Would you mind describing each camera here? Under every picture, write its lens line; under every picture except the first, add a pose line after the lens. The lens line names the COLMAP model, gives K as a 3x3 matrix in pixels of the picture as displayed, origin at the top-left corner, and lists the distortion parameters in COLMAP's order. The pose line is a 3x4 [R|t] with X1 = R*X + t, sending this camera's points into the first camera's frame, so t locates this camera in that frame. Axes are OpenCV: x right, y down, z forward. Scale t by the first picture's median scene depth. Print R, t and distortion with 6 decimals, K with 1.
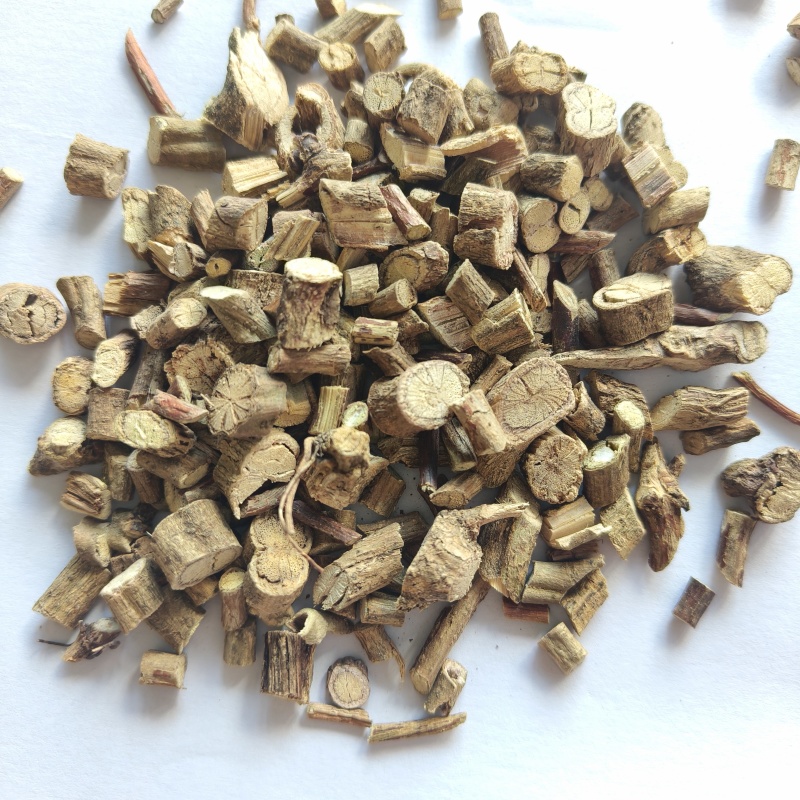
lens RADIAL K [[807.5, 0, 400.0], [0, 807.5, 400.0], [0, 0, 1]] dist [-0.048997, 0.013747]
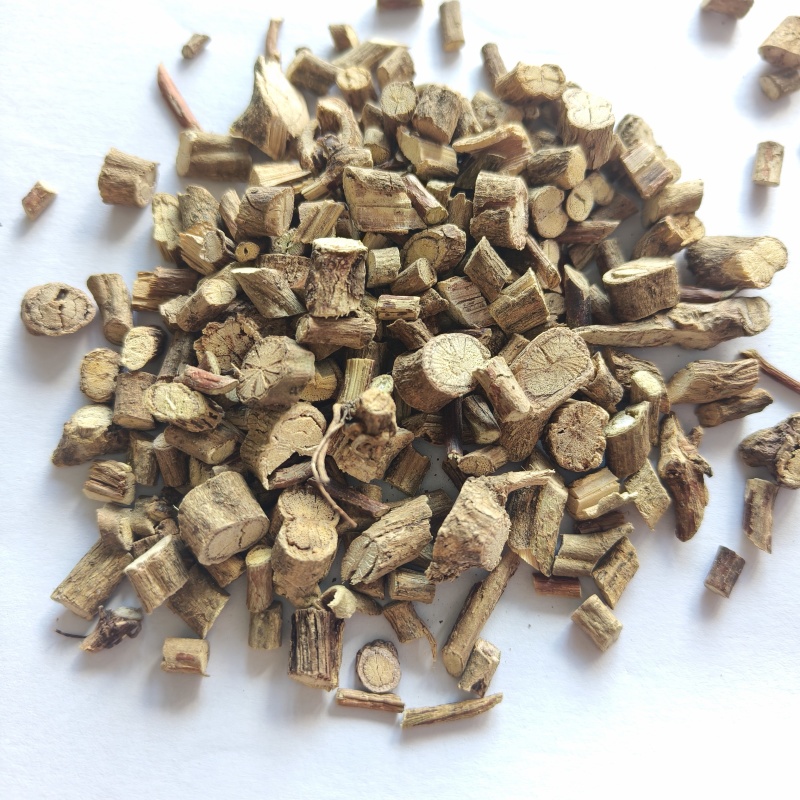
lens RADIAL K [[807.5, 0, 400.0], [0, 807.5, 400.0], [0, 0, 1]] dist [-0.048997, 0.013747]
pose [[0.999477, -0.023250, 0.022467, -0.053351], [0.026736, 0.985087, -0.169966, 0.204580], [-0.018180, 0.170478, 0.985194, -0.005225]]
